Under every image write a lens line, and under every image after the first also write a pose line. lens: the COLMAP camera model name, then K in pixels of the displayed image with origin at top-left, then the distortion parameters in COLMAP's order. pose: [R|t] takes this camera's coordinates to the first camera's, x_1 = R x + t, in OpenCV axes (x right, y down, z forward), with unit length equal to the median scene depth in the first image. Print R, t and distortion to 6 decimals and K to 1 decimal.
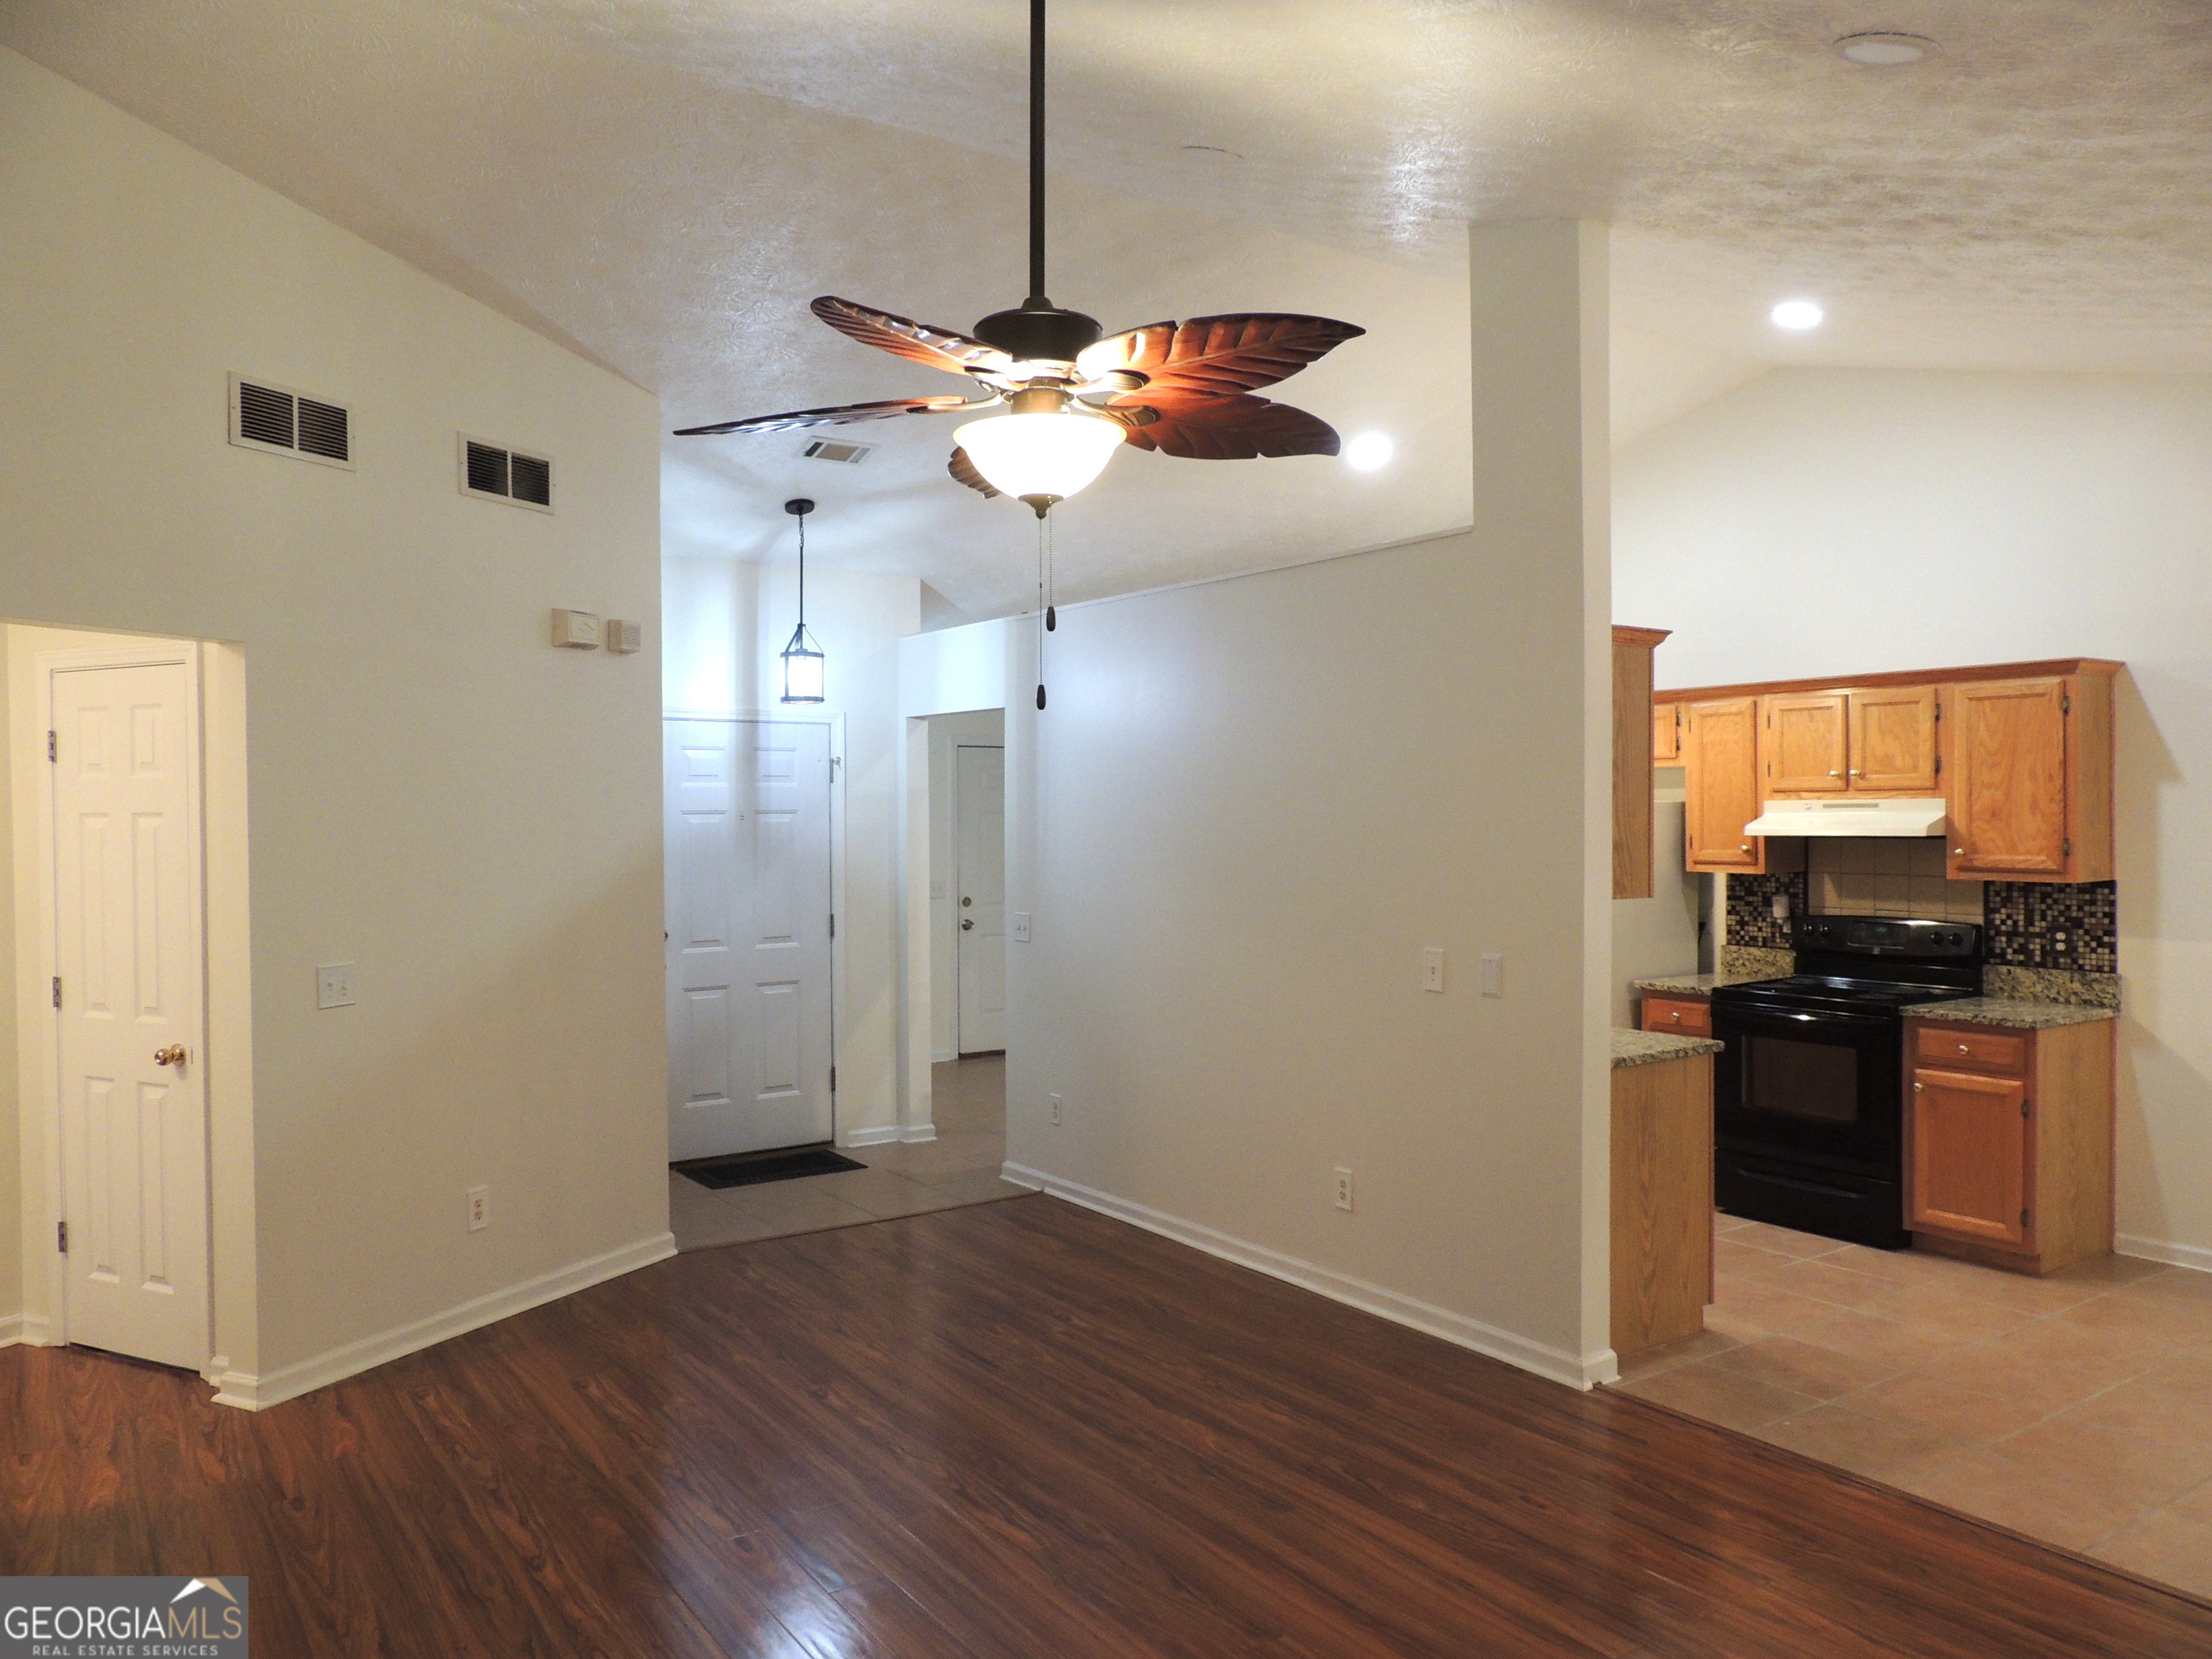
lens RADIAL K [[1574.7, 0, 1105.6], [0, 1574.7, 834.6], [0, 0, 1]] dist [-0.028970, 0.004496]
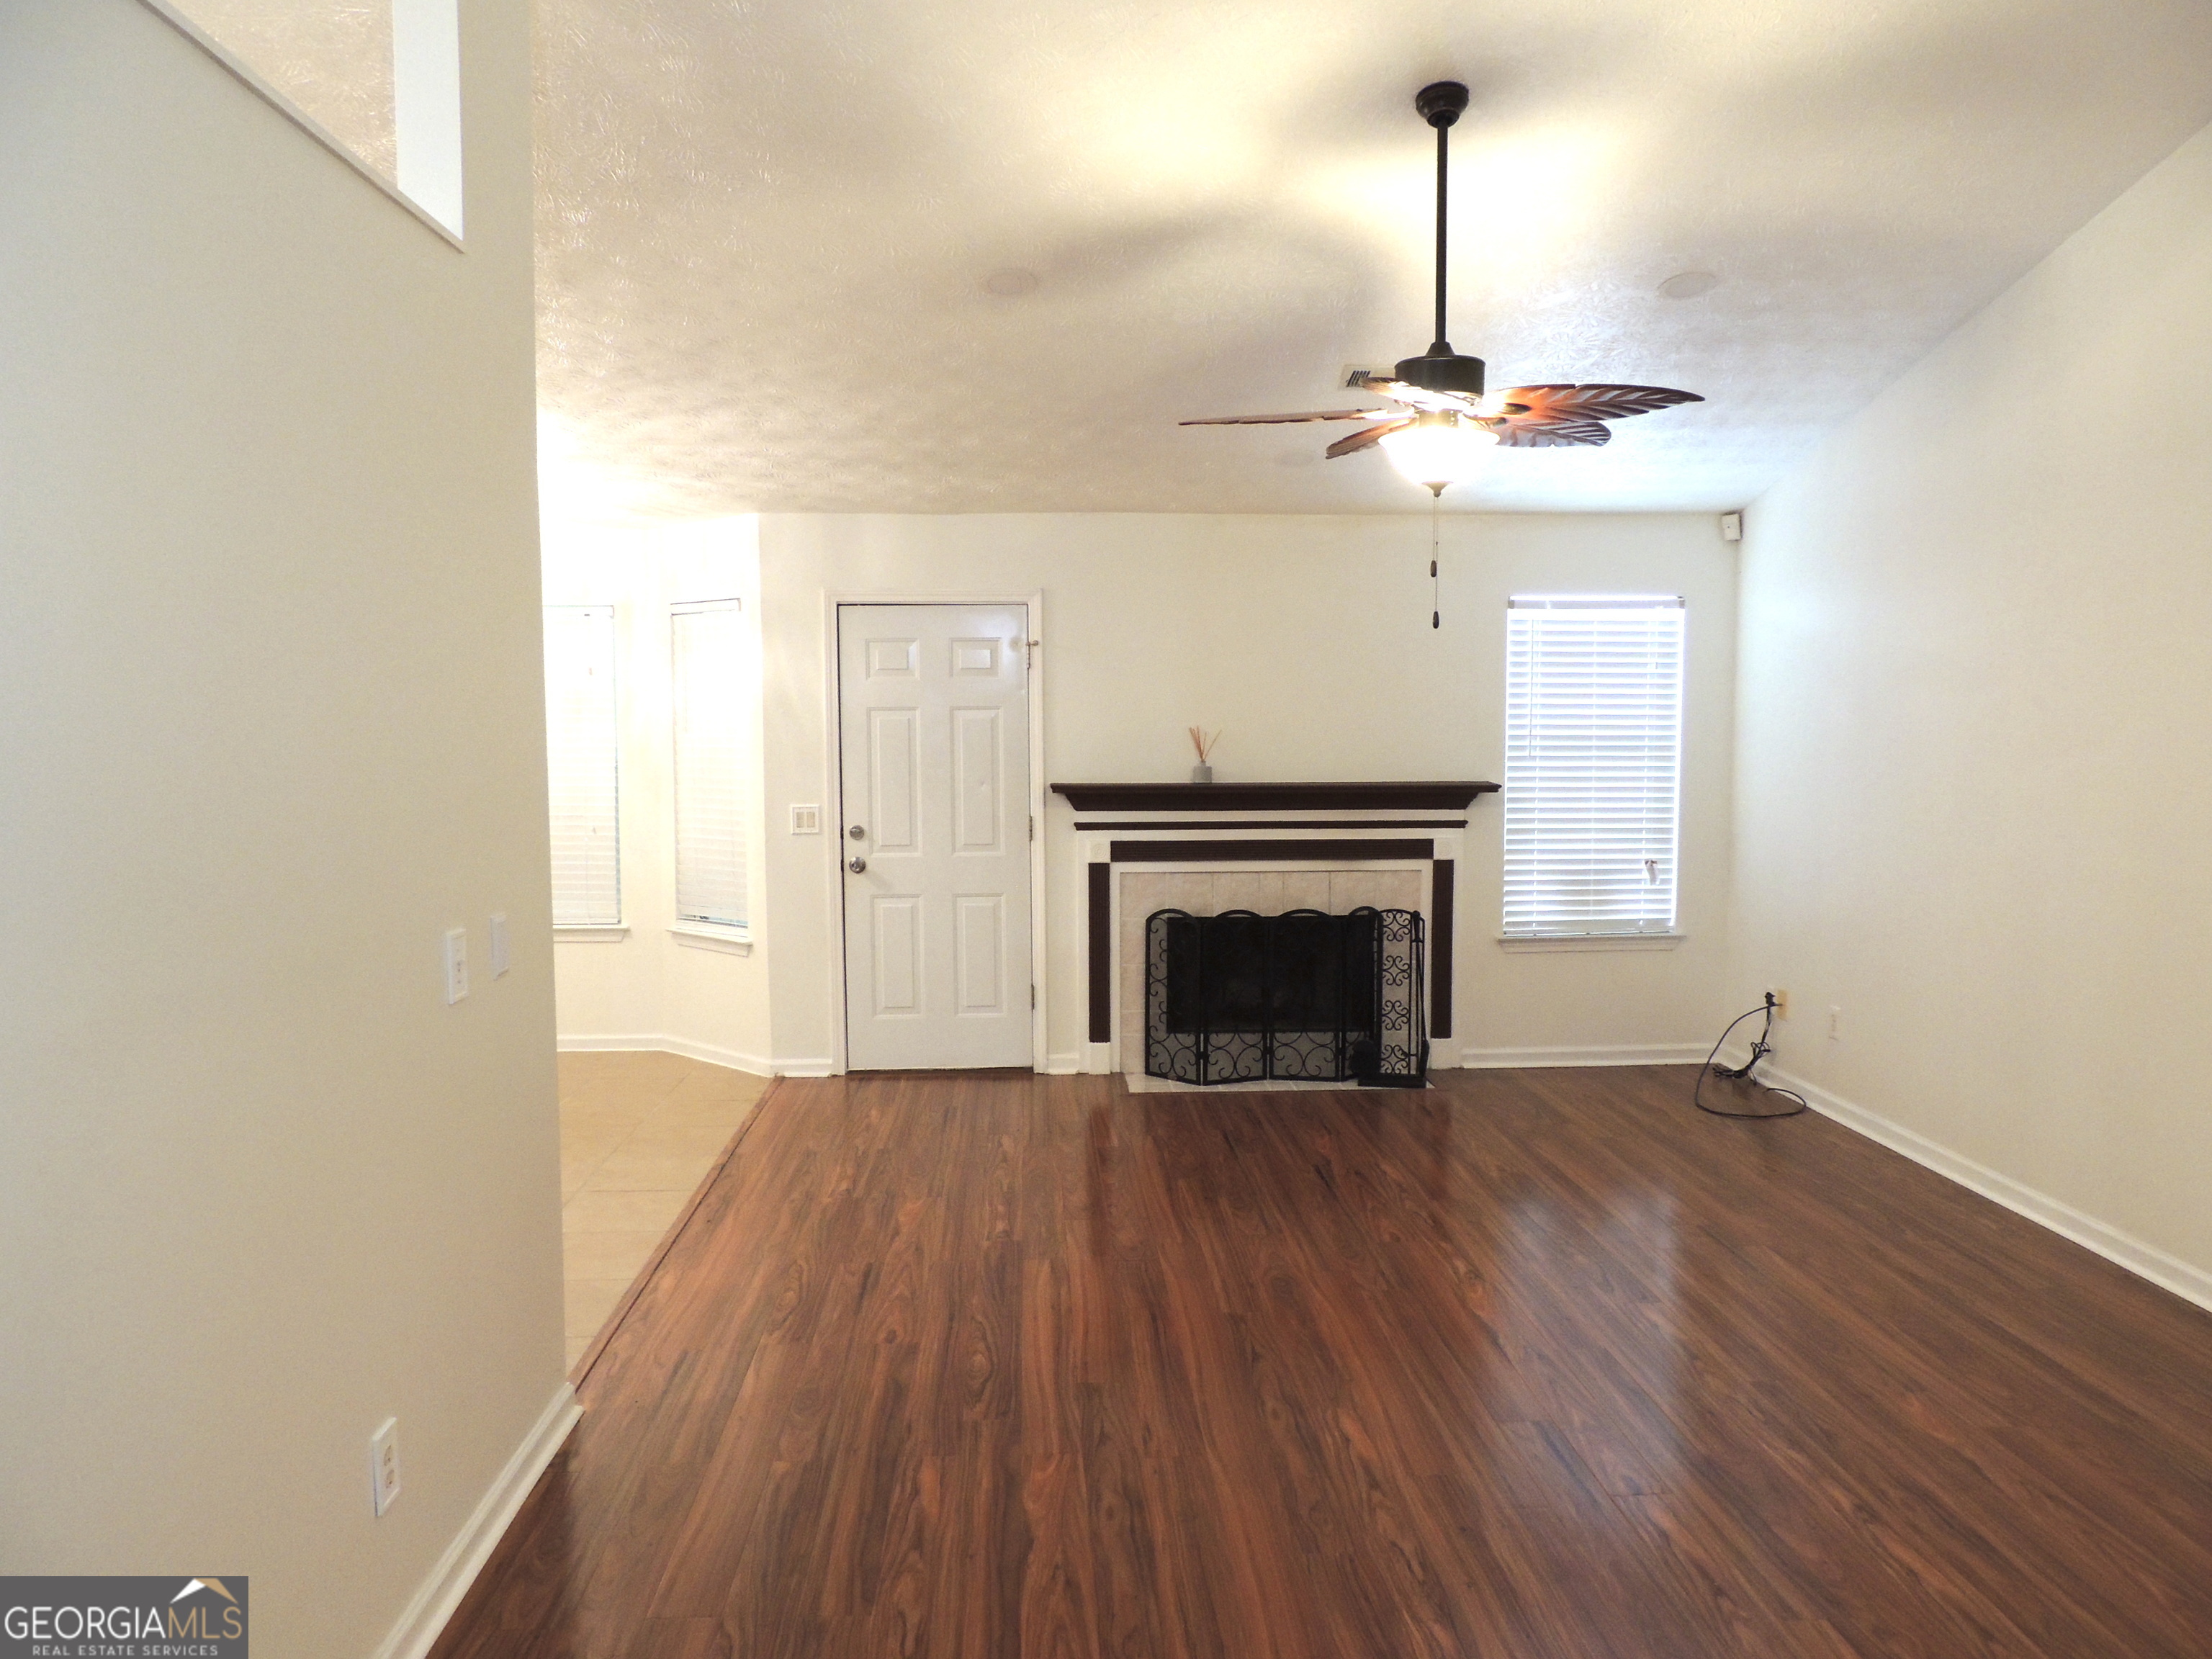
lens RADIAL K [[1584.1, 0, 1106.0], [0, 1584.1, 829.5], [0, 0, 1]] dist [-0.024103, 0.000270]
pose [[-0.853765, -0.033227, 0.519598, -0.275095], [0.013475, 0.996217, 0.085848, -0.012084], [-0.520484, 0.080295, -0.850087, 1.212527]]
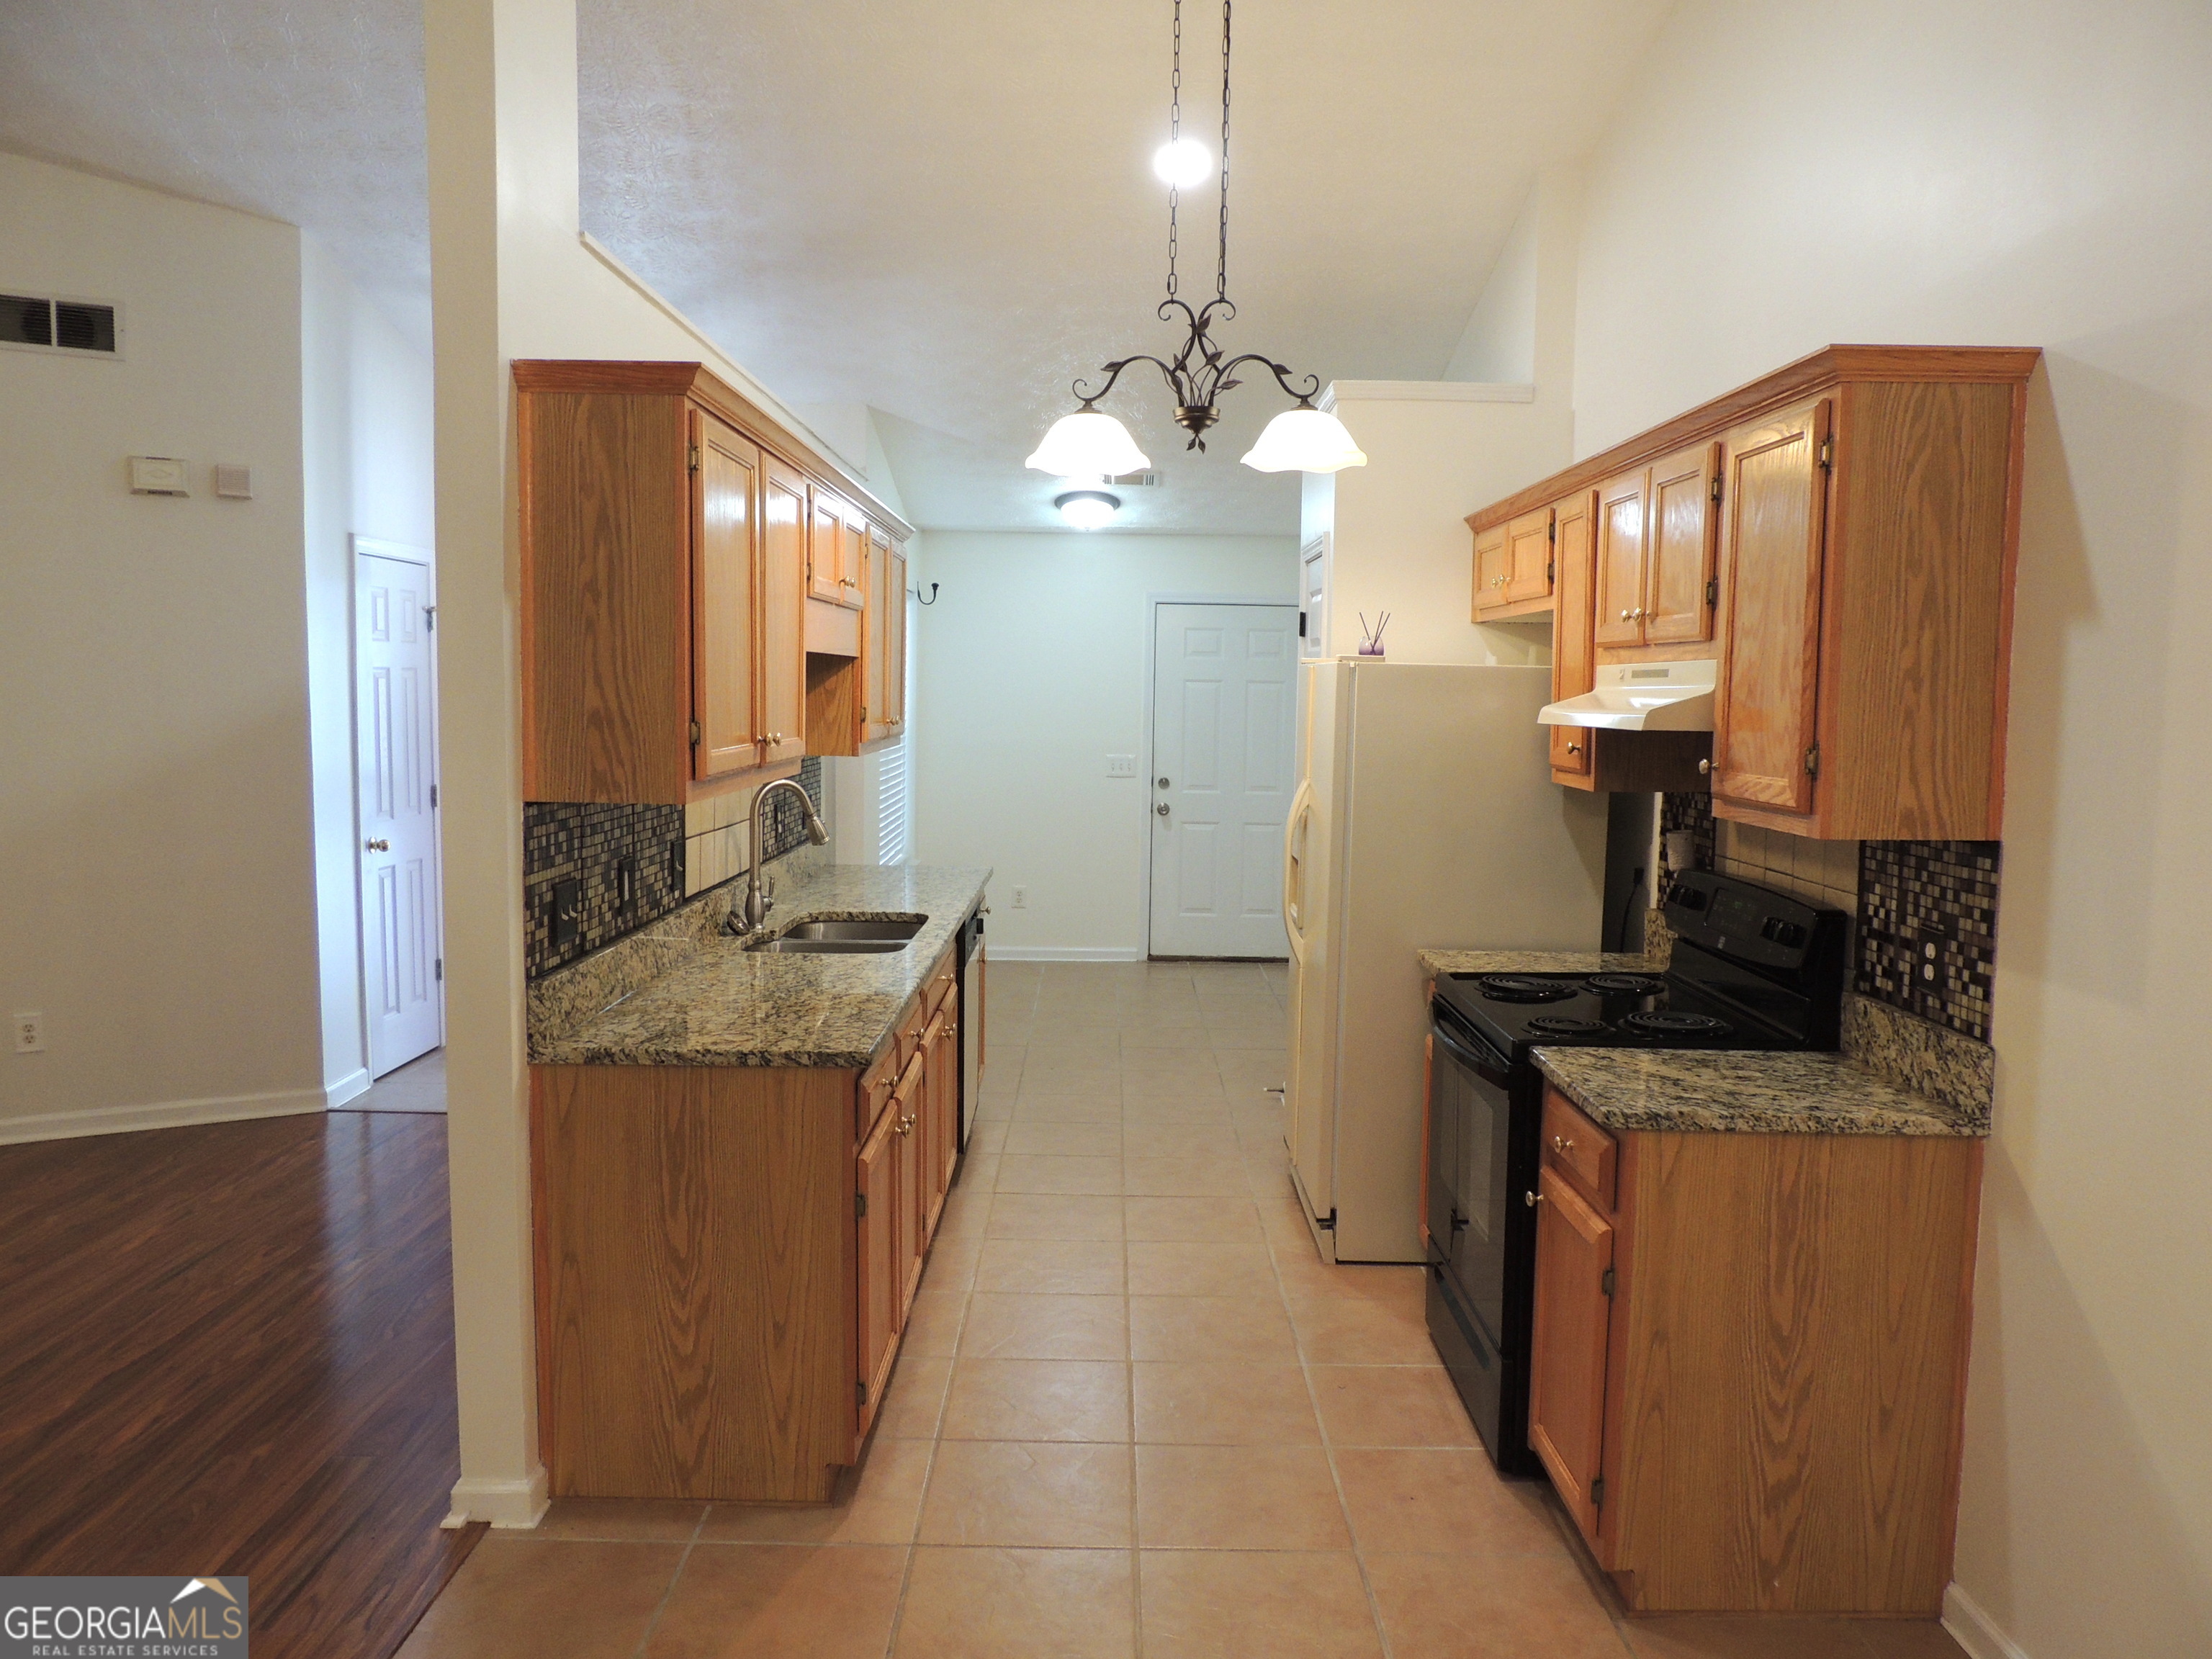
lens RADIAL K [[1584.1, 0, 1106.0], [0, 1584.1, 829.5], [0, 0, 1]] dist [-0.024103, 0.000270]
pose [[0.826415, 0.068447, -0.558885, 0.708898], [-0.027172, 0.996275, 0.081836, -0.004615], [0.562405, -0.052445, 0.825197, 0.489186]]
